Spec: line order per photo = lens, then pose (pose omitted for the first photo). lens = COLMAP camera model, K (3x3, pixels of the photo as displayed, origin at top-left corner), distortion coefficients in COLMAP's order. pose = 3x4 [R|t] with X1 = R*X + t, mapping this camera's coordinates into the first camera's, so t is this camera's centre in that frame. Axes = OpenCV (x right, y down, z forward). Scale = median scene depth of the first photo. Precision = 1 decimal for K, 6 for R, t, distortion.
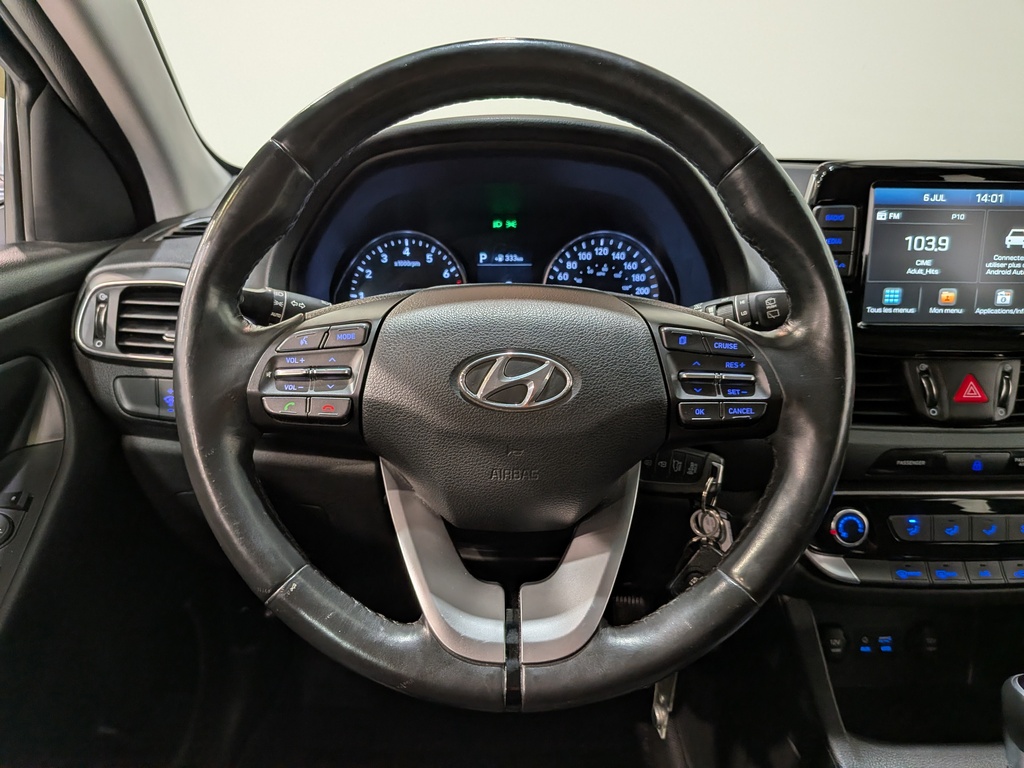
lens RADIAL K [[743.9, 0, 504.6], [0, 743.9, 402.1], [0, 0, 1]] dist [0.043748, -0.083807]
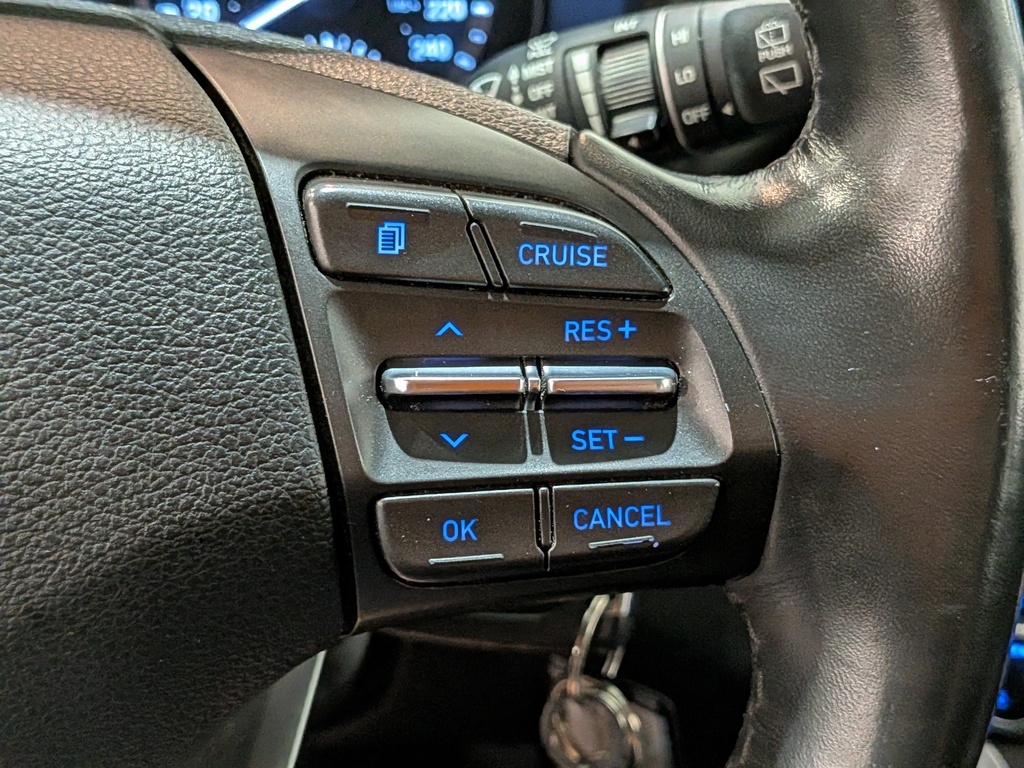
lens RADIAL K [[1541.6, 0, 508.1], [0, 1541.6, 392.1], [0, 0, 1]] dist [0.028373, 0.010661]
pose [[0.992795, -0.042765, 0.111932, 0.176200], [0.025388, 0.988008, 0.152301, -0.088569], [-0.117103, -0.148362, 0.981975, 0.393102]]
